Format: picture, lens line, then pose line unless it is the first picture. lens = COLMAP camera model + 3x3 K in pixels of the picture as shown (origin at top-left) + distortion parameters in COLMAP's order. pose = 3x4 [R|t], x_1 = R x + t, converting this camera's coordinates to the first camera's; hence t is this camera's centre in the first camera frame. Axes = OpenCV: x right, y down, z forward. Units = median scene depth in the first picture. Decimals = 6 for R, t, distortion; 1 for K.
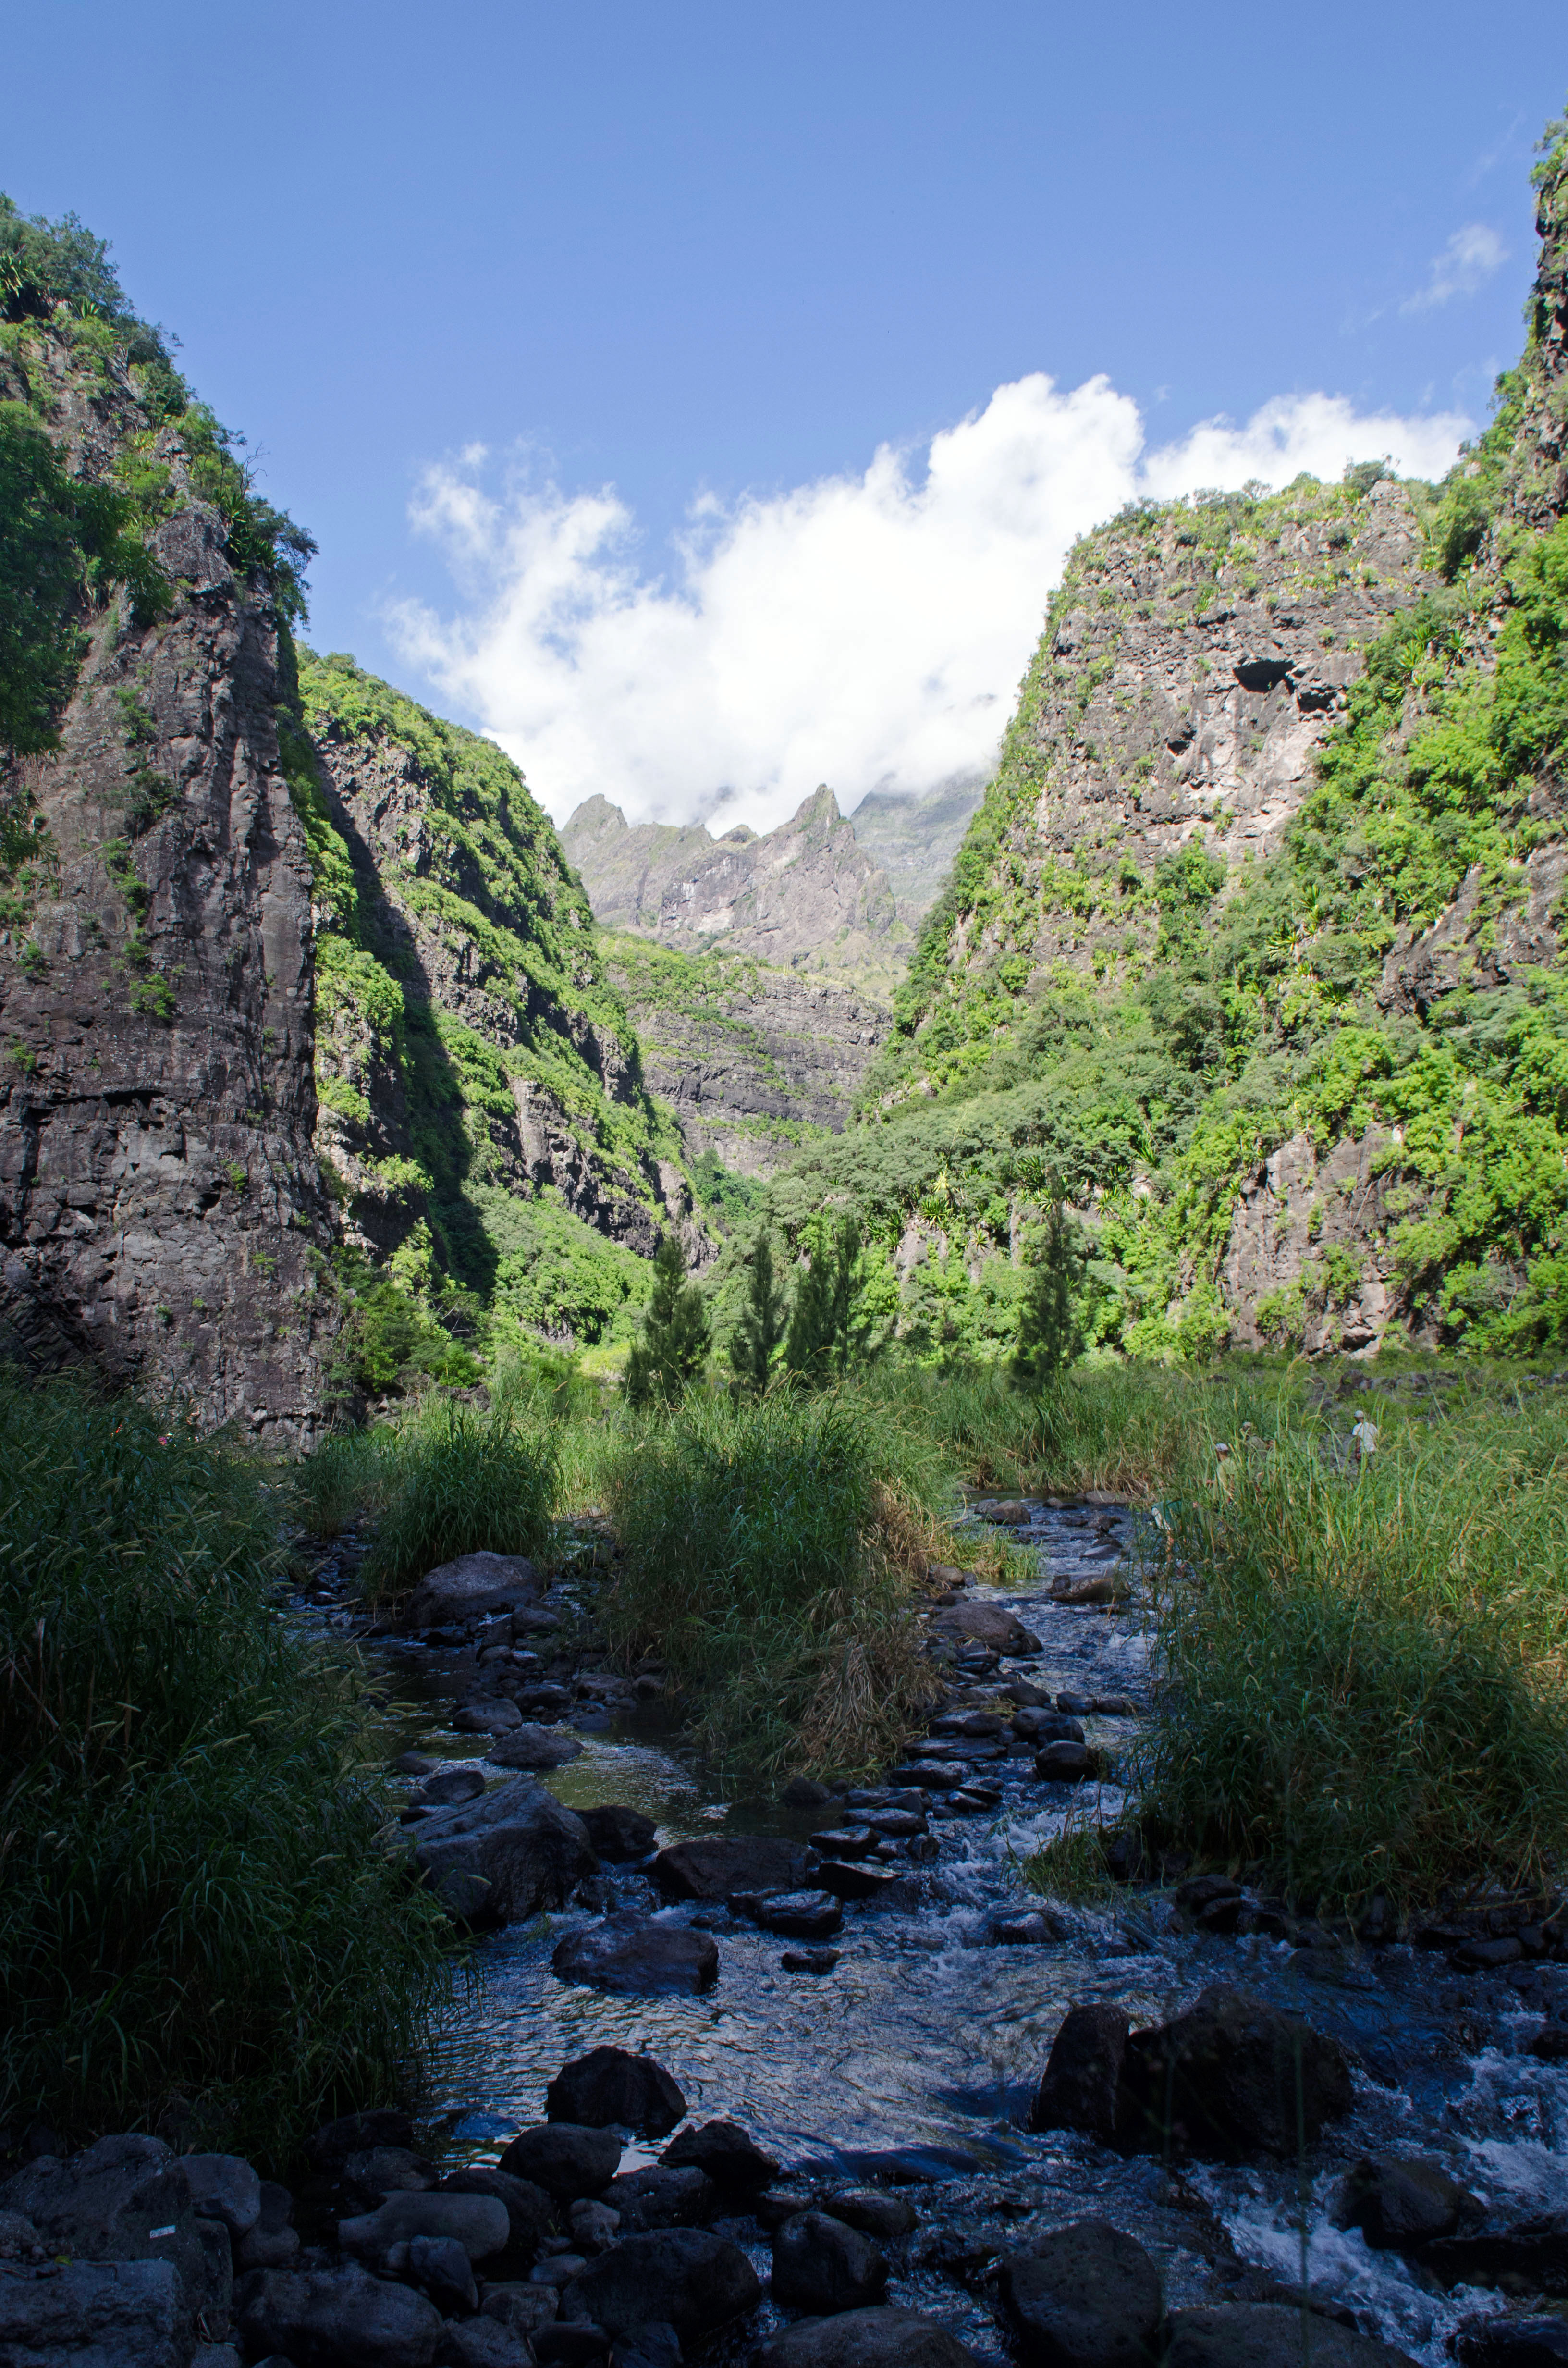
lens RADIAL K [[2017.6, 0, 762.2], [0, 2017.6, 1190.6], [0, 0, 1]] dist [0.130574, -0.048002]
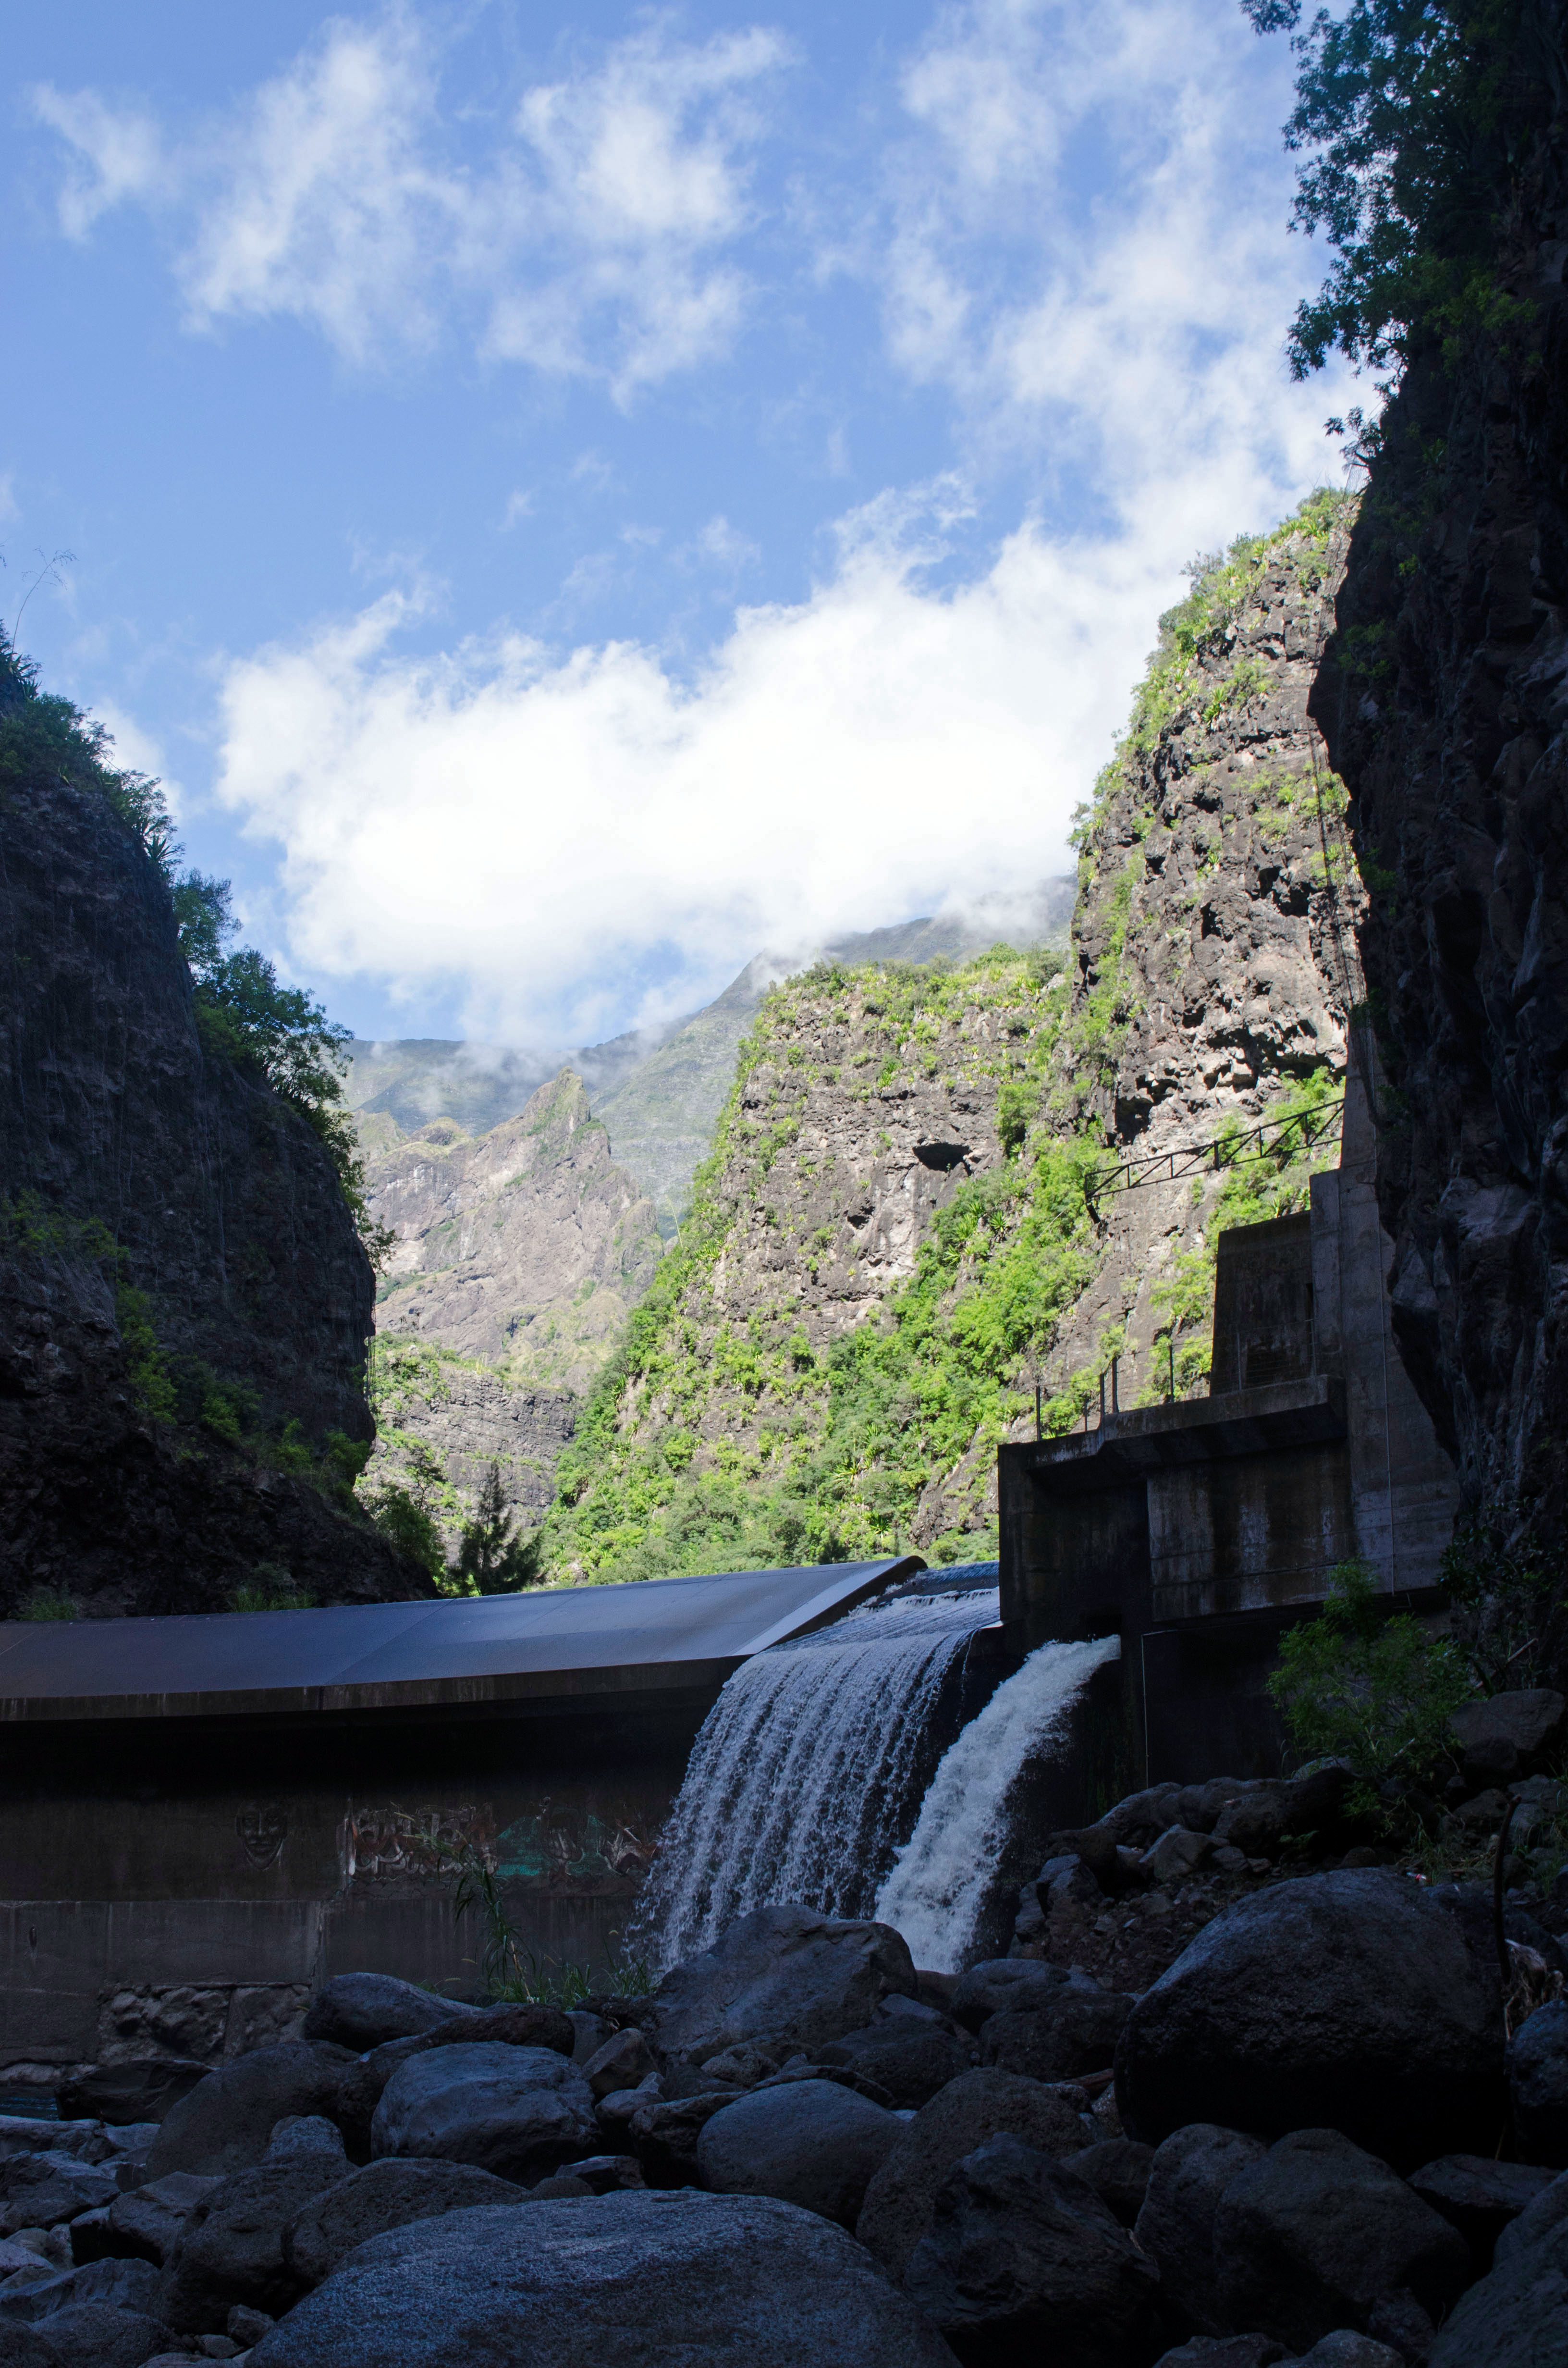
lens RADIAL K [[3216.5, 0, 784.6], [0, 3216.5, 1185.9], [0, 0, 1]] dist [-0.035177, 0.000000]
pose [[0.994406, 0.048783, 0.093690, 0.028095], [-0.034126, 0.987774, -0.152112, -0.003617], [-0.099965, 0.148064, 0.983913, -0.479762]]
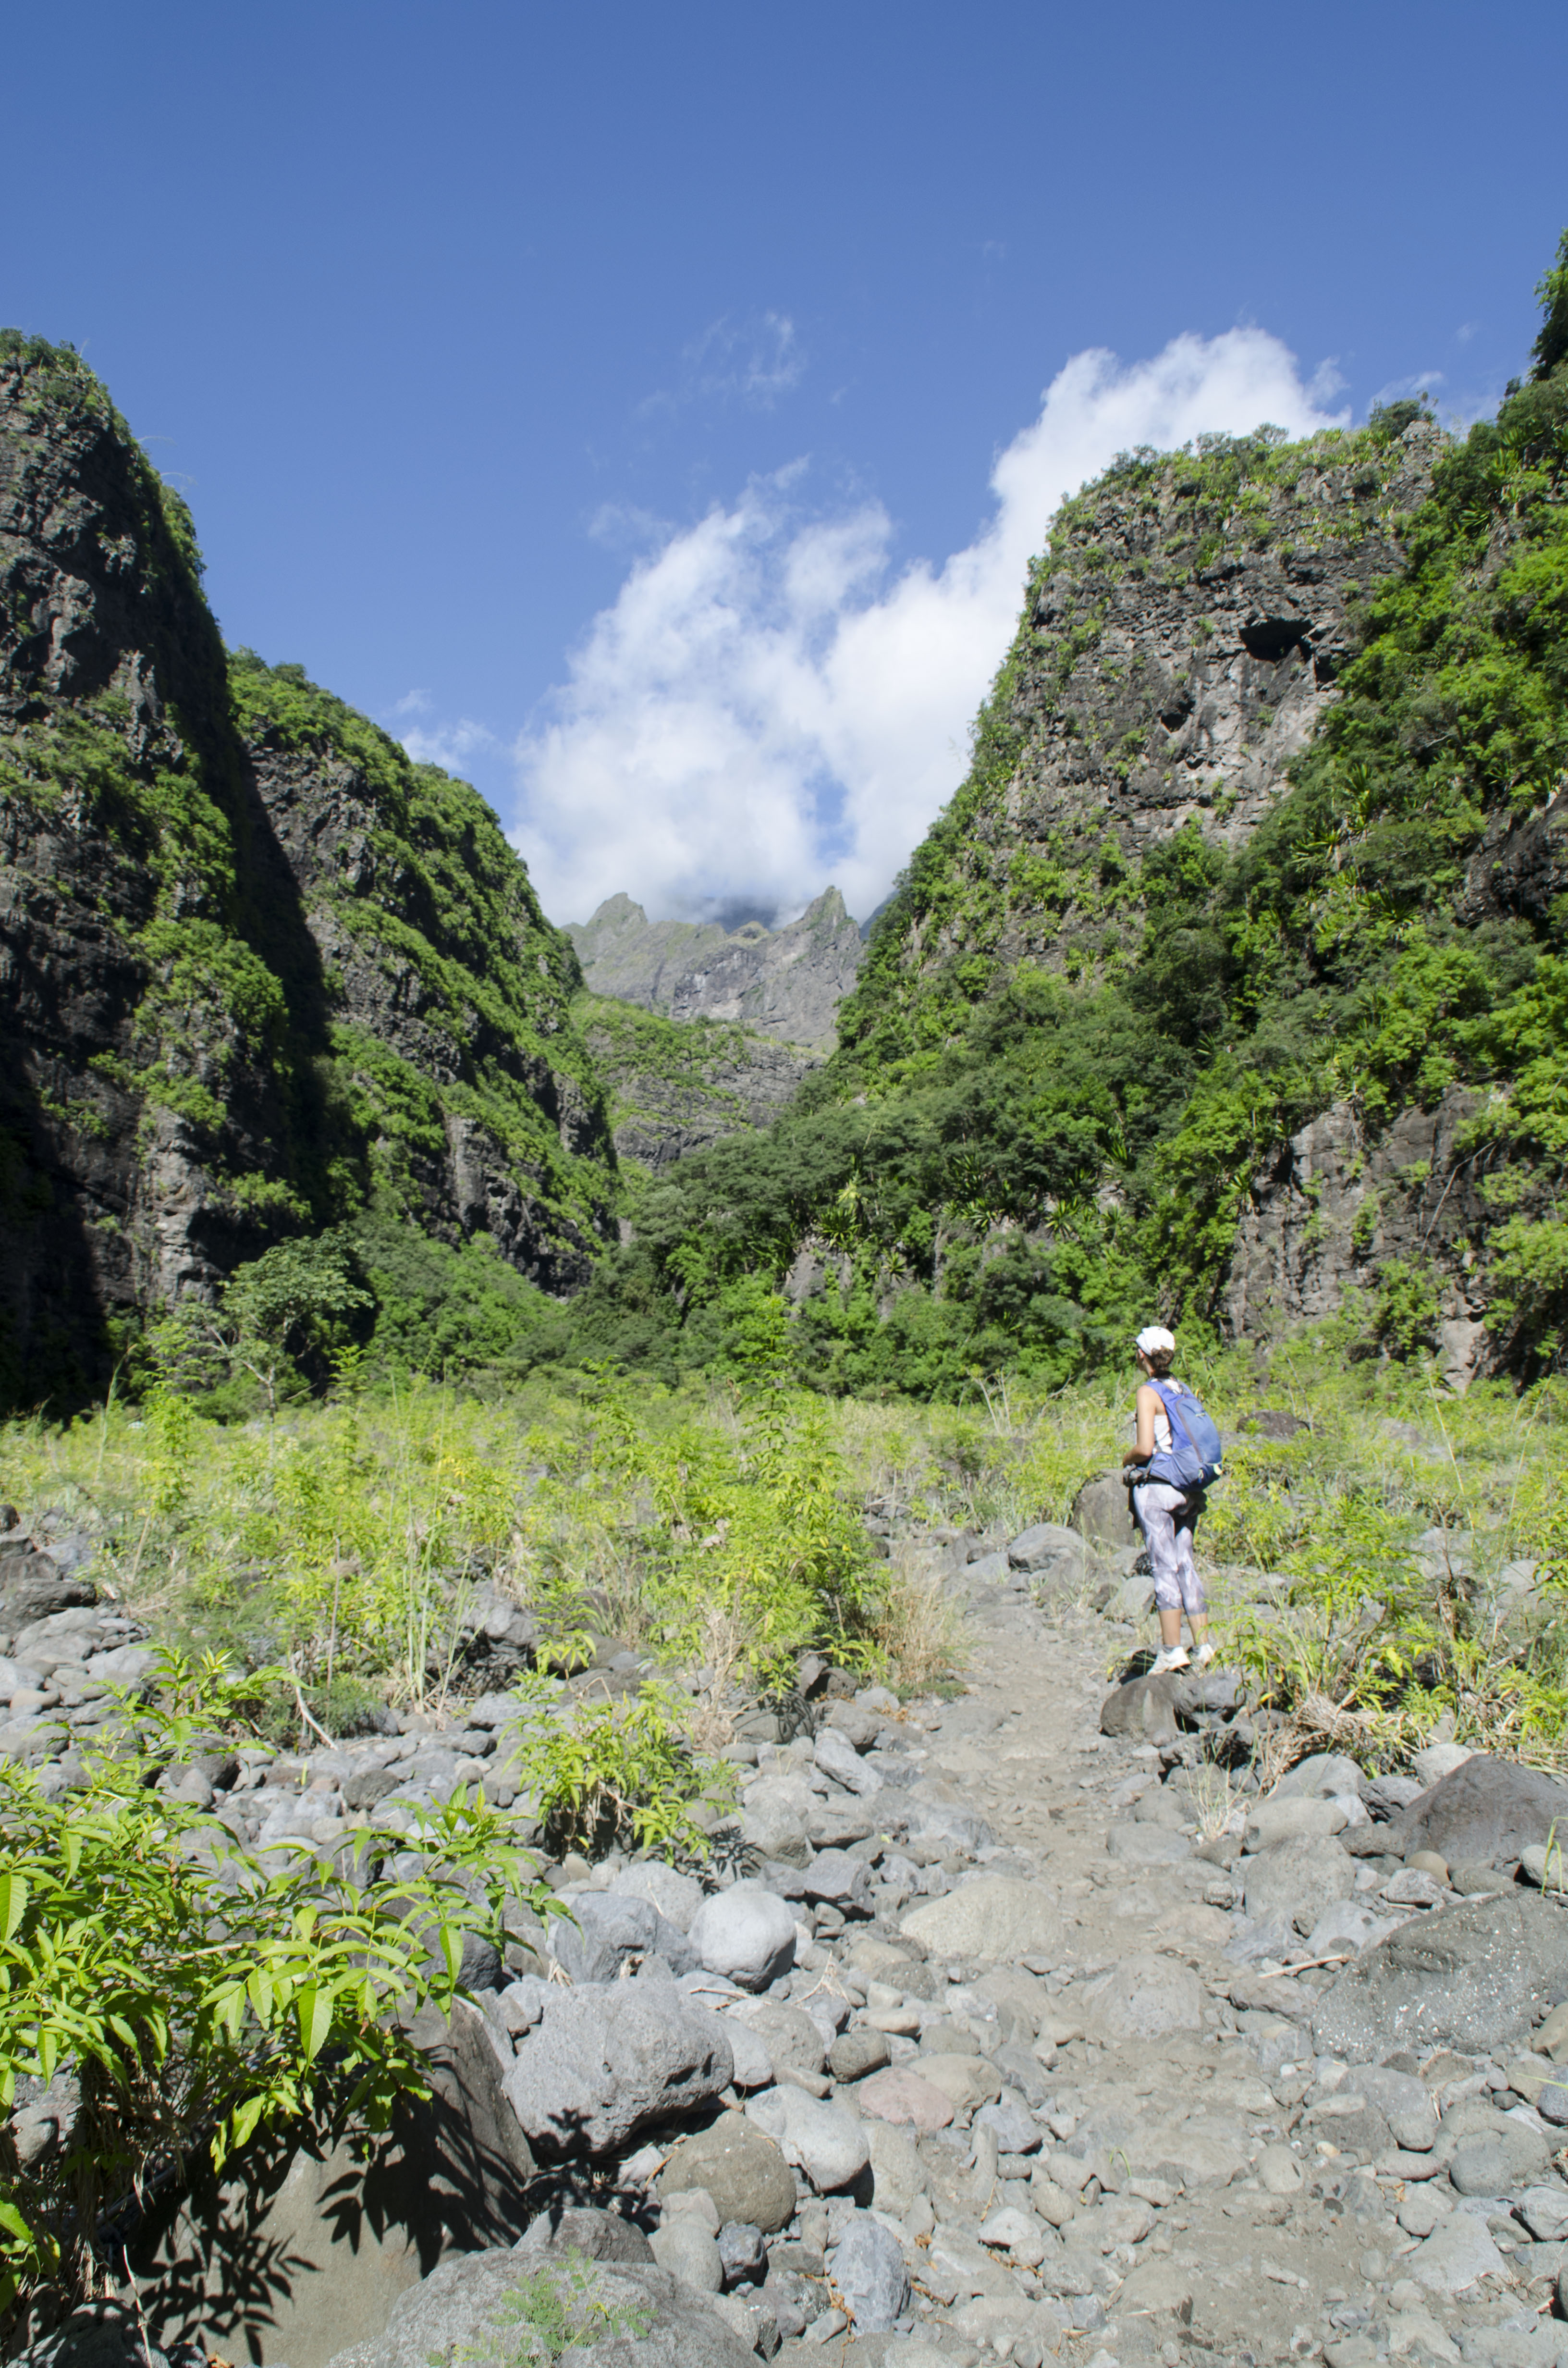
lens RADIAL K [[1896.8, 0, 748.2], [0, 1896.8, 1181.1], [0, 0, 1]] dist [0.062041, -0.016184]
pose [[0.999202, 0.037700, -0.013216, 0.044119], [-0.038315, 0.998018, -0.049923, 0.021419], [0.011308, 0.050390, 0.998666, 0.210376]]
